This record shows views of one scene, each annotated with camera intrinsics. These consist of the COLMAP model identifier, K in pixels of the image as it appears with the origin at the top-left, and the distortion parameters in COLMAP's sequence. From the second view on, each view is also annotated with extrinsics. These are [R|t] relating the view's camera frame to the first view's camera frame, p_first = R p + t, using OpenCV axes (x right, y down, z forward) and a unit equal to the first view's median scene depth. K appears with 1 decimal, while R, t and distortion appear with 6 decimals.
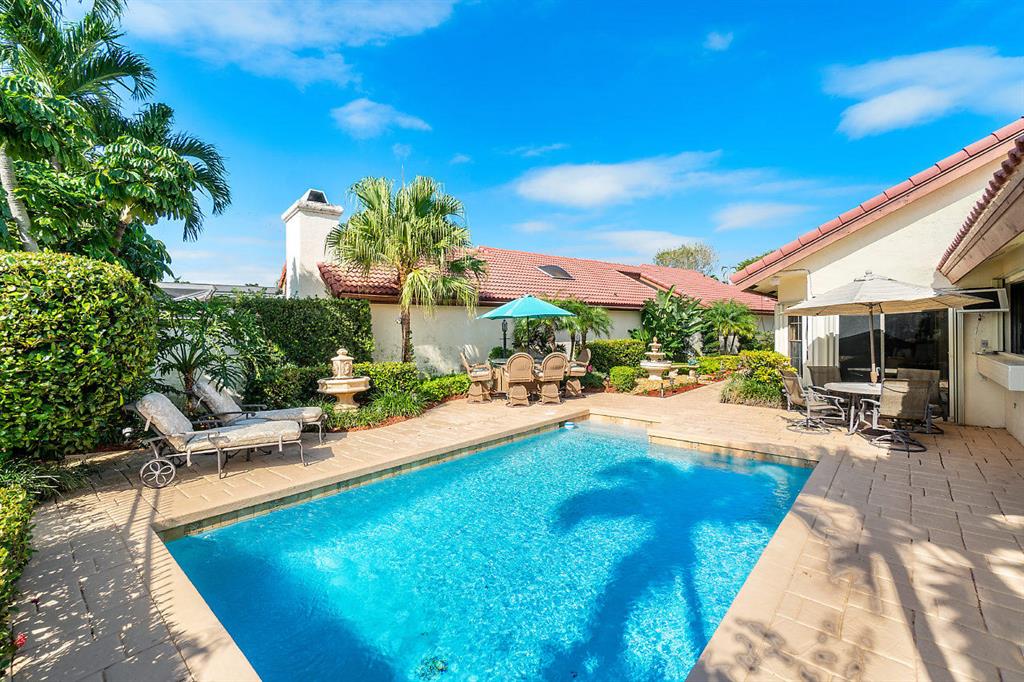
lens RADIAL K [[446.3, 0, 504.9], [0, 446.3, 334.4], [0, 0, 1]] dist [0.004678, 0.000141]
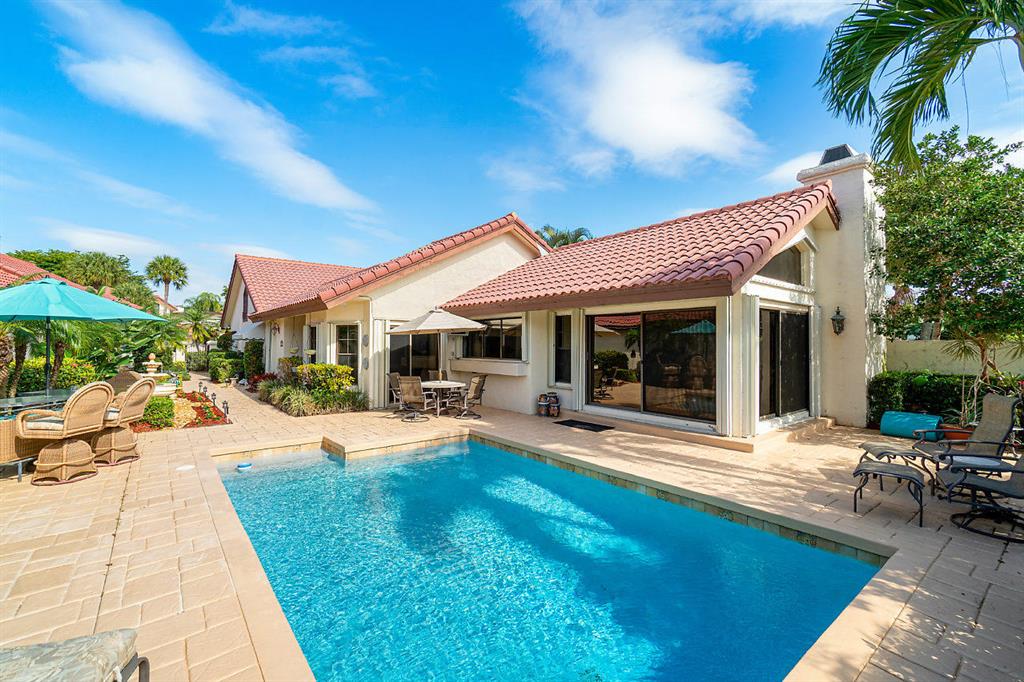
lens RADIAL K [[446.3, 0, 497.8], [0, 446.3, 345.2], [0, 0, 1]] dist [0.004678, 0.000141]
pose [[0.172861, 0.006593, 0.984924, -0.387288], [0.004949, 0.999959, -0.007563, 0.000814], [-0.984934, 0.006182, 0.172821, 0.340645]]
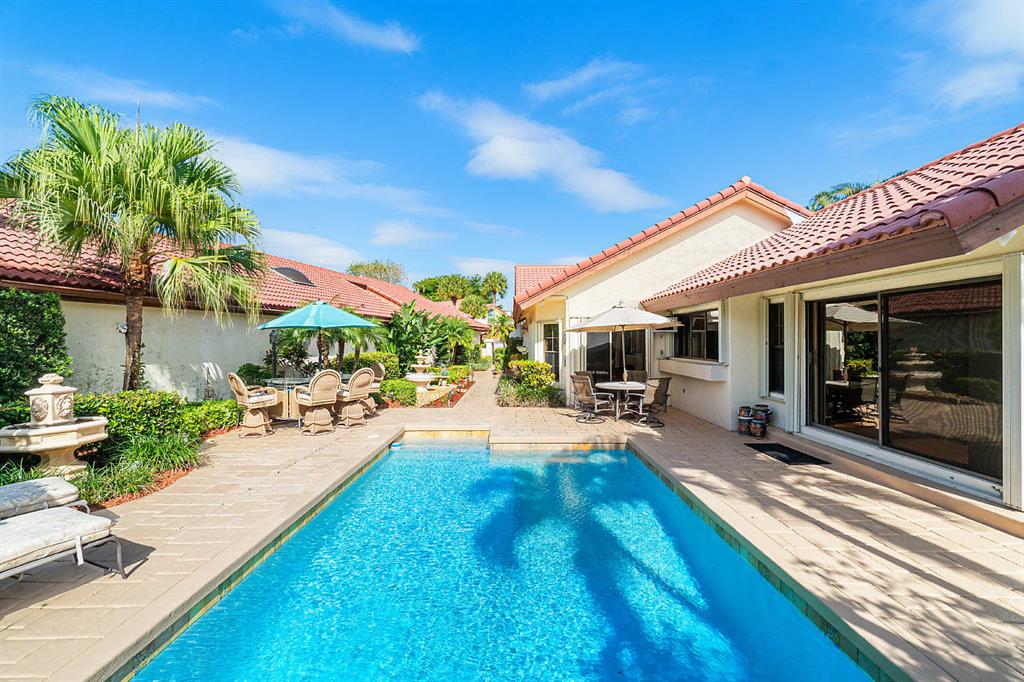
lens RADIAL K [[446.3, 0, 497.0], [0, 446.3, 339.6], [0, 0, 1]] dist [0.004678, 0.000141]
pose [[0.764072, 0.005940, 0.645103, -0.232715], [0.004767, 0.999878, -0.014853, -0.001758], [-0.645113, 0.014424, 0.763951, 0.122576]]
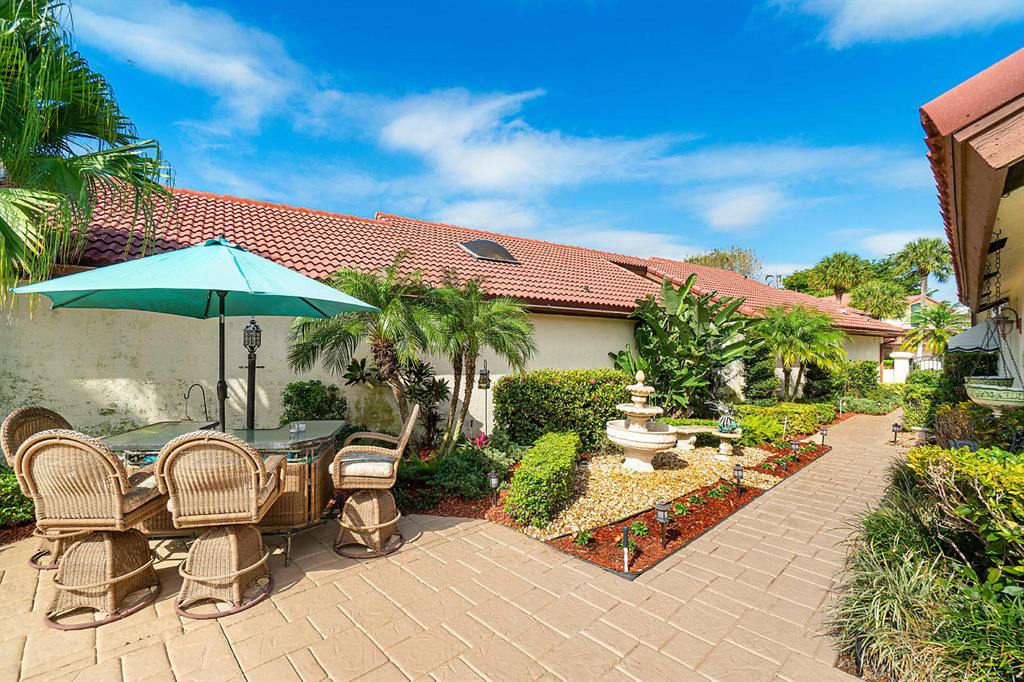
lens RADIAL K [[446.3, 0, 495.4], [0, 446.3, 342.6], [0, 0, 1]] dist [0.004678, 0.000141]
pose [[0.996516, 0.024656, -0.079680, 0.276260], [-0.026353, 0.999446, -0.020320, -0.011349], [0.079134, 0.022349, 0.996613, 0.663817]]
